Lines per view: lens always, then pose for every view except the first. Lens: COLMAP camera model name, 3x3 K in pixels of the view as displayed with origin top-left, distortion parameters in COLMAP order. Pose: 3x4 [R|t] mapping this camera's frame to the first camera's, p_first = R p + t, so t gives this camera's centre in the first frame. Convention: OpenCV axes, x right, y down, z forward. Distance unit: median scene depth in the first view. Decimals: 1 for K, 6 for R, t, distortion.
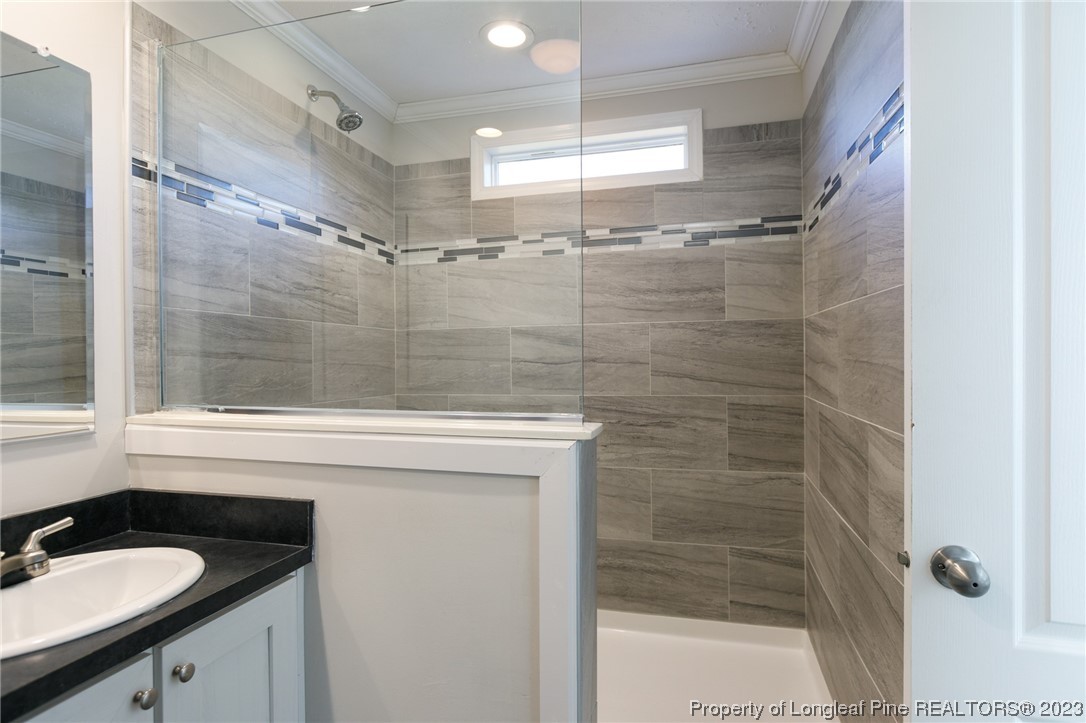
lens RADIAL K [[575.6, 0, 538.3], [0, 575.6, 358.3], [0, 0, 1]] dist [-0.003499, -0.000648]
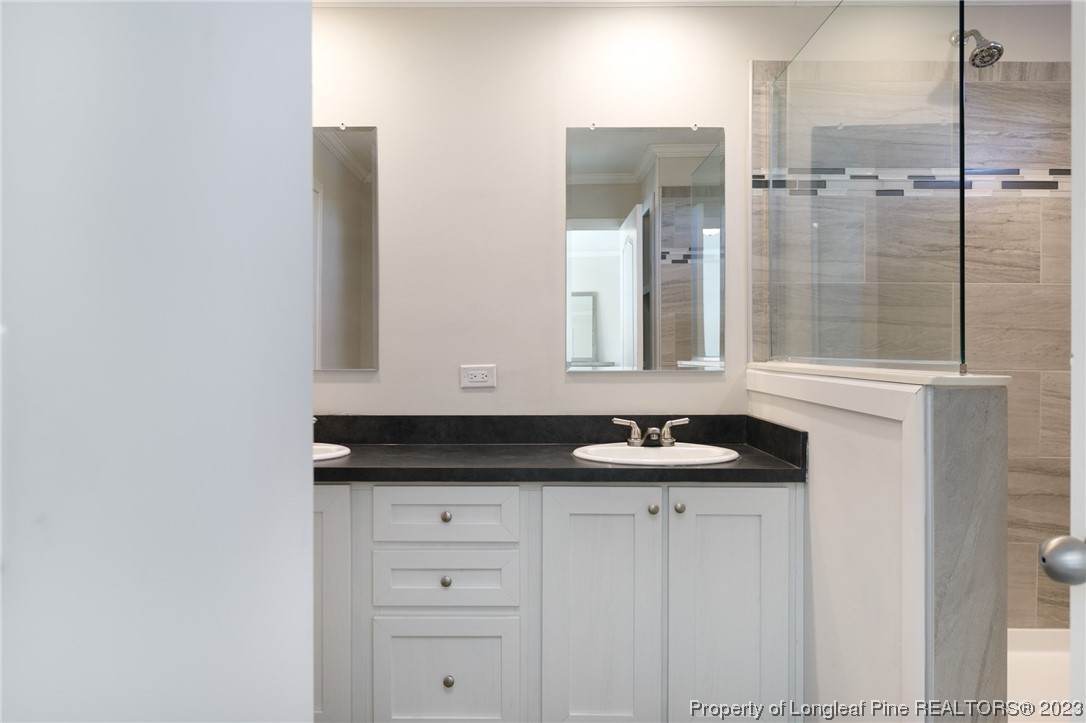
lens RADIAL K [[705.1, 0, 545.2], [0, 705.1, 359.0], [0, 0, 1]] dist [-0.000207, -0.004704]
pose [[0.274030, 0.019364, -0.961526, 0.708237], [-0.003859, 0.999811, 0.019035, 0.054280], [0.961713, -0.001505, 0.274053, 0.051619]]
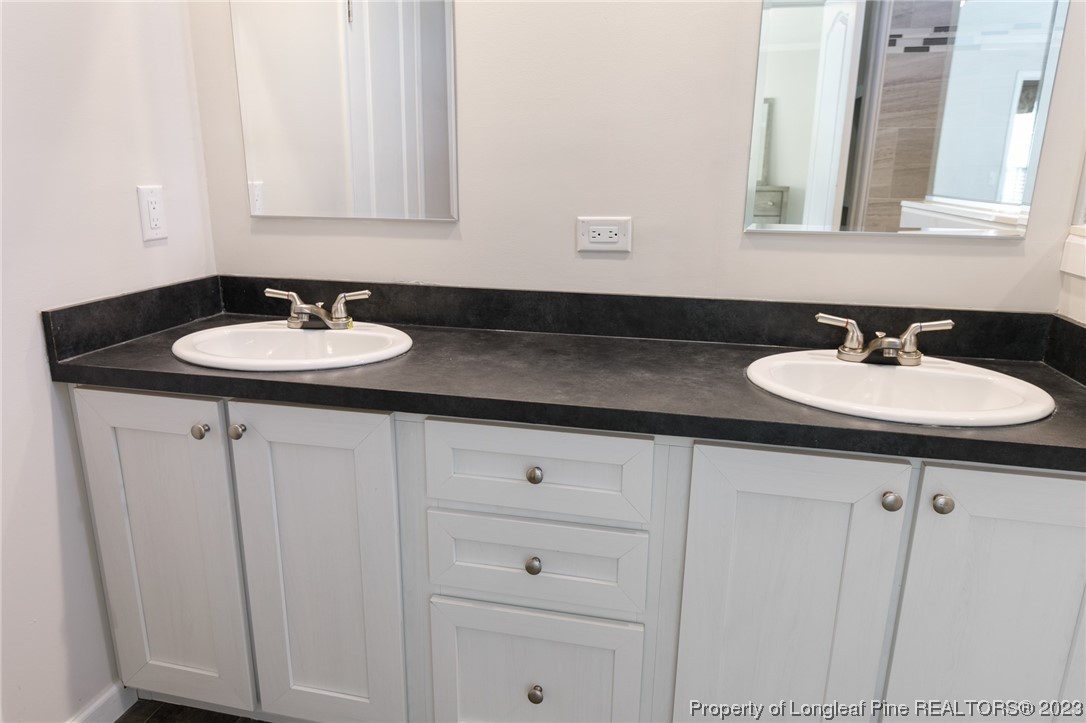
lens RADIAL K [[705.1, 0, 538.3], [0, 705.1, 362.4], [0, 0, 1]] dist [-0.000207, -0.004704]
pose [[0.056358, 0.278779, -0.958700, 0.209036], [-0.011907, 0.960346, 0.278558, 0.018550], [0.998340, -0.004284, 0.057443, 0.178552]]
